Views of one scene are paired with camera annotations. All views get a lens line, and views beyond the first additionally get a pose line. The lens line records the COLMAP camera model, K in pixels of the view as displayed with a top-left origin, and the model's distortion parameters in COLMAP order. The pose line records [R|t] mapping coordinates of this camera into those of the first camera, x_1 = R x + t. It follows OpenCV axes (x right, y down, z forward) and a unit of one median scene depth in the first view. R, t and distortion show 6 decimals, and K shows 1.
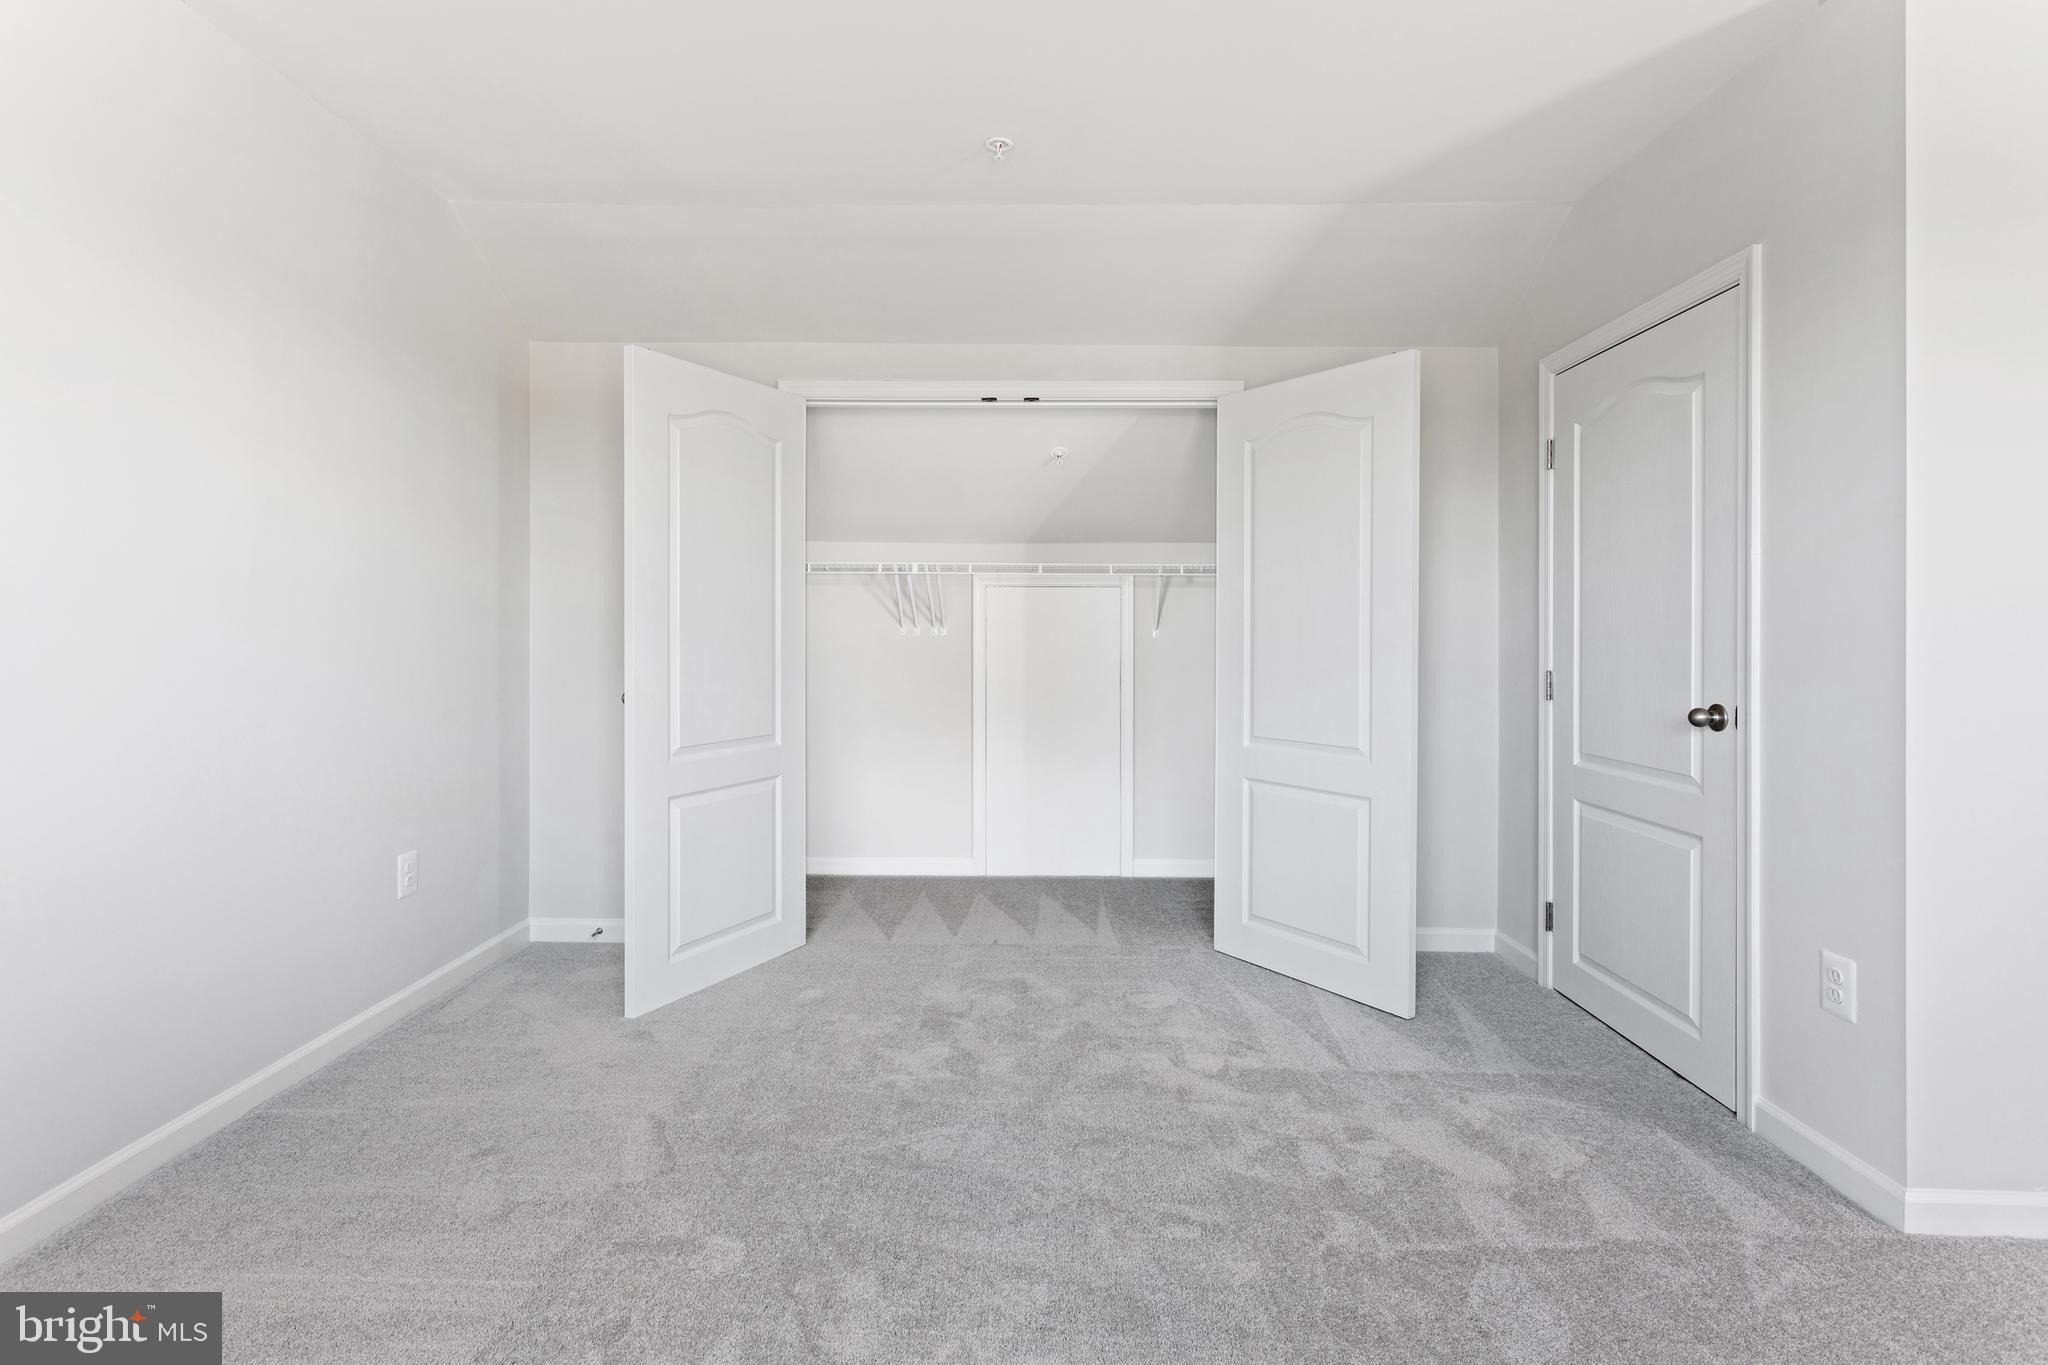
lens RADIAL K [[976.9, 0, 1024.5], [0, 976.9, 663.5], [0, 0, 1]] dist [0.003088, -0.000655]
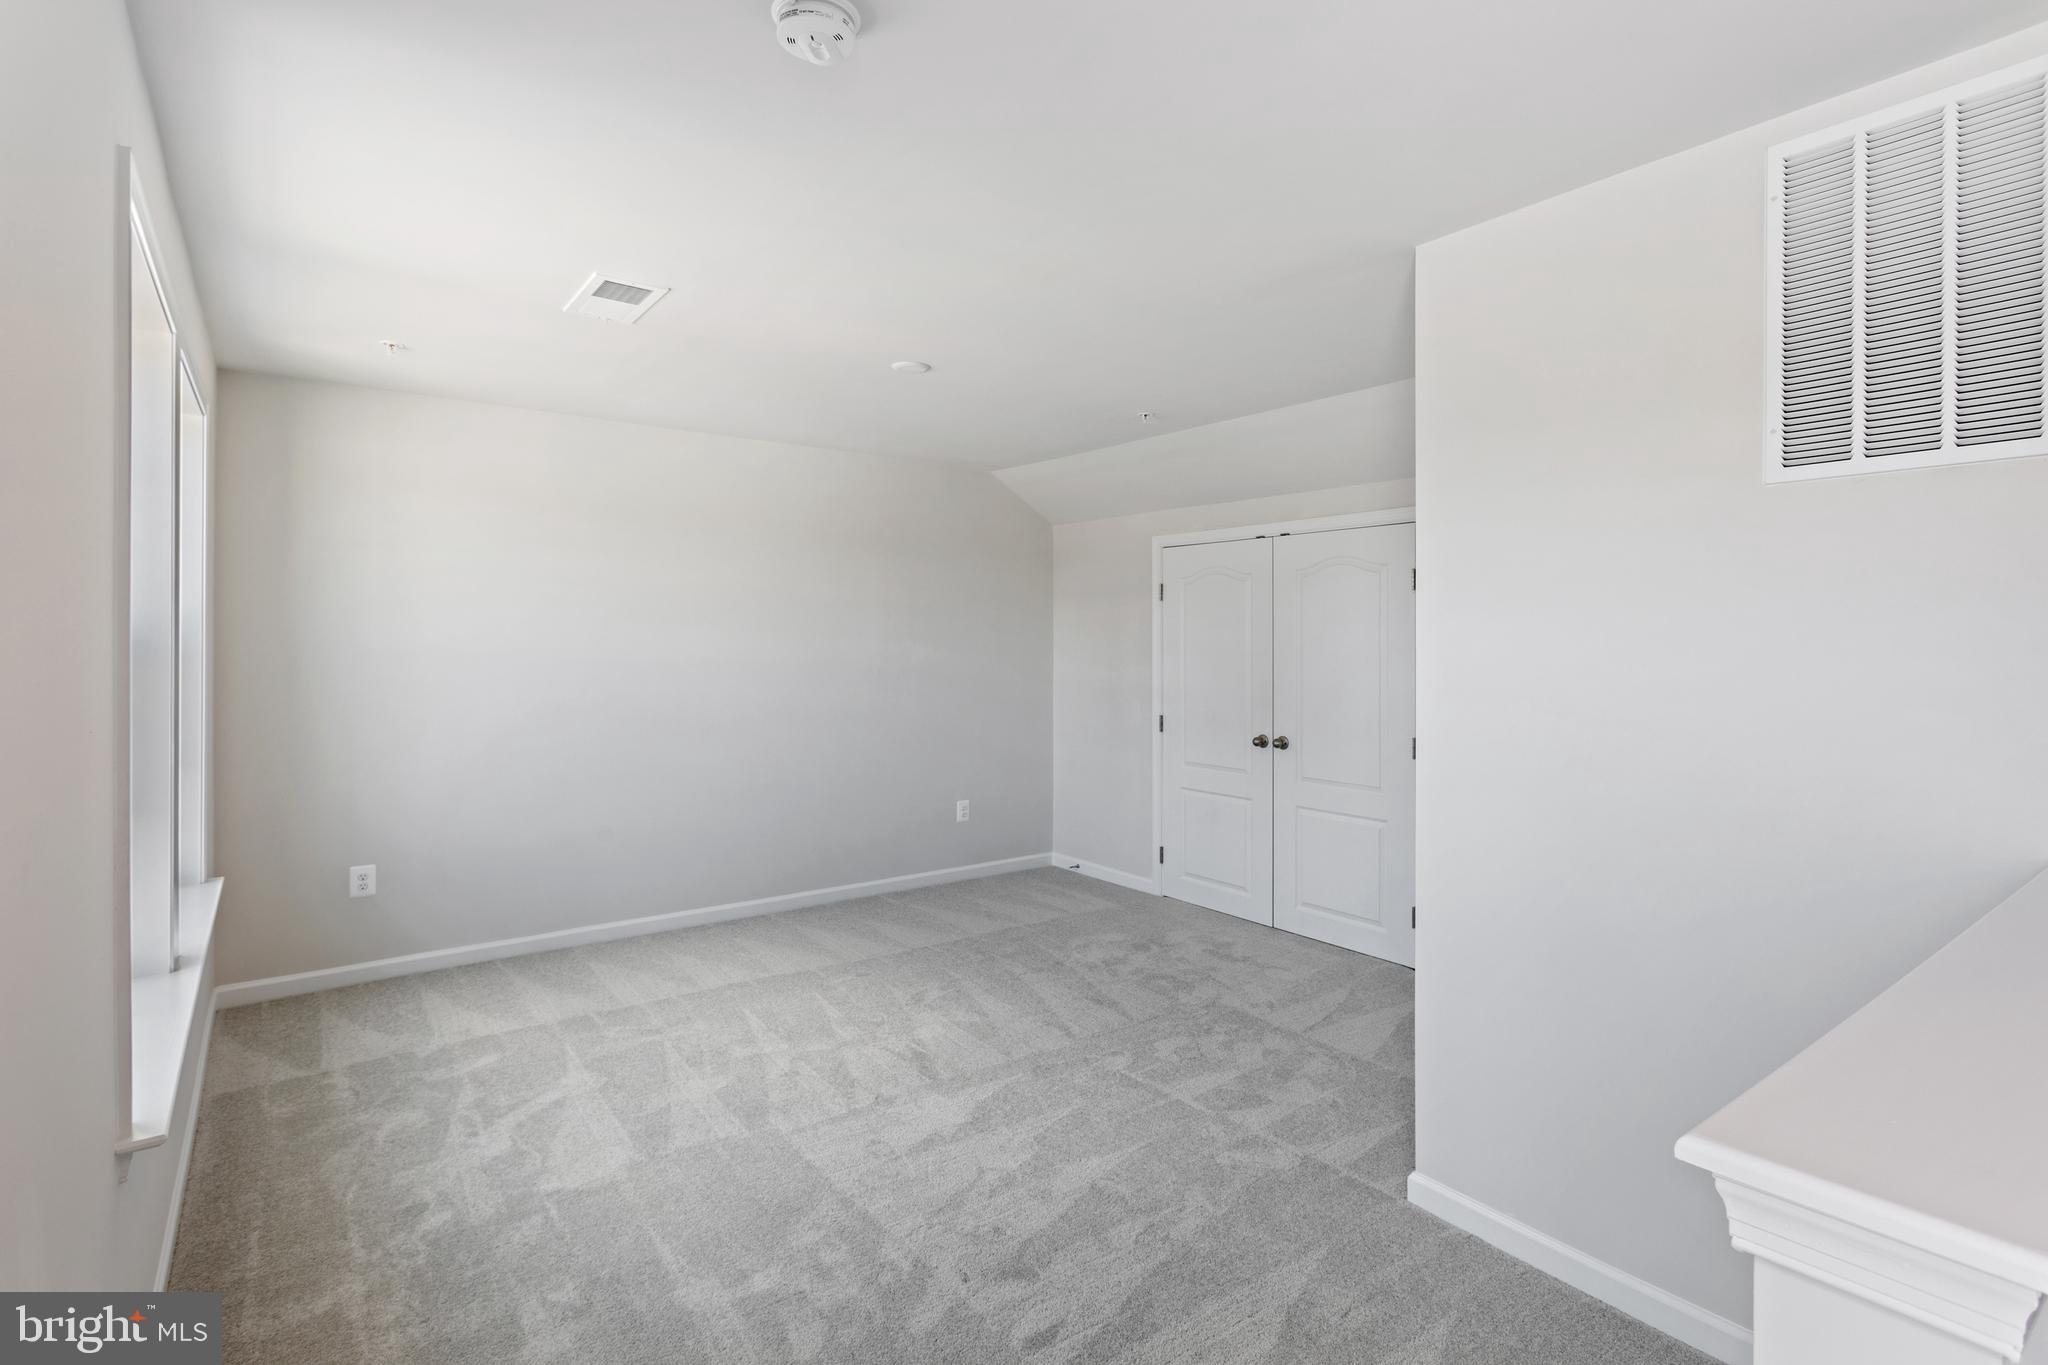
lens RADIAL K [[976.9, 0, 1017.2], [0, 976.9, 669.7], [0, 0, 1]] dist [0.003088, -0.000655]
pose [[0.611803, 0.019166, -0.790778, 1.128061], [-0.027658, 0.999613, 0.002829, -0.095383], [0.790527, 0.020141, 0.612096, -0.181906]]
